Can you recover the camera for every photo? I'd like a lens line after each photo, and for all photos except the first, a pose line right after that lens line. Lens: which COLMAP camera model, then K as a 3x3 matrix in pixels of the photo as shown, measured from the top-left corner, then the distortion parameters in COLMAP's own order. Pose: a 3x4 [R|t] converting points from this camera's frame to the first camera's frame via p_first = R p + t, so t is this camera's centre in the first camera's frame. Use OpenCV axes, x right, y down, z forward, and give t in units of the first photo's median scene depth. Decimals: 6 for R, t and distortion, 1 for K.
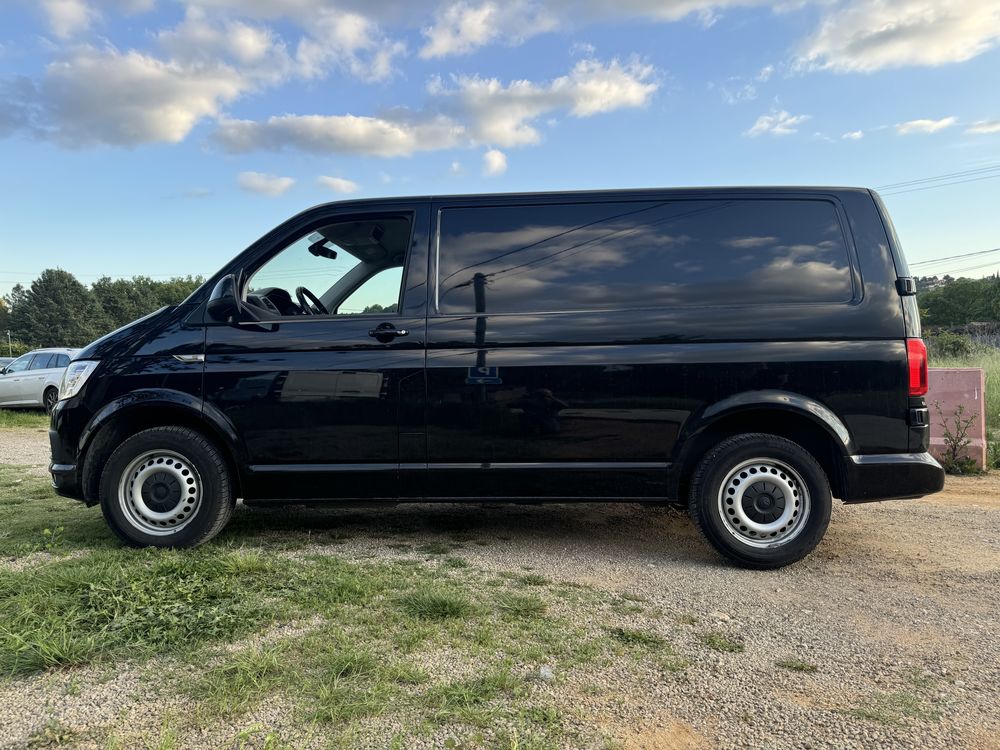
lens RADIAL K [[710.4, 0, 495.8], [0, 710.4, 373.7], [0, 0, 1]] dist [0.016419, -0.025107]
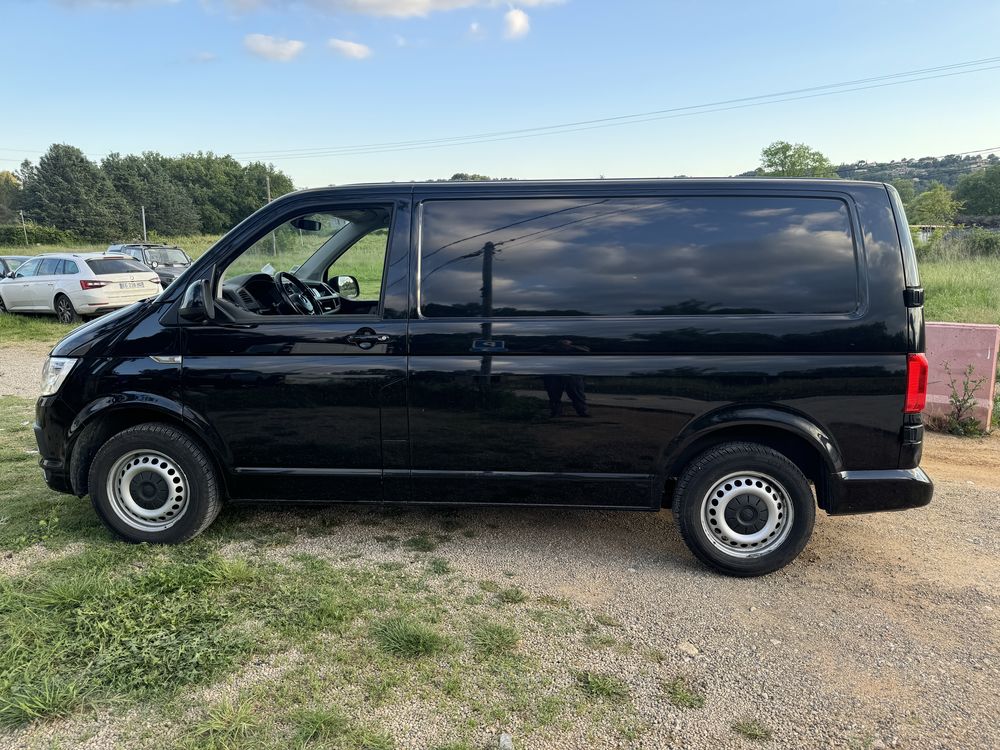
lens RADIAL K [[710.4, 0, 503.6], [0, 710.4, 383.1], [0, 0, 1]] dist [0.016419, -0.025107]
pose [[0.999826, 0.010084, -0.015712, 0.049422], [-0.007166, 0.984404, 0.175775, -0.173145], [0.017239, -0.175631, 0.984305, 0.044742]]
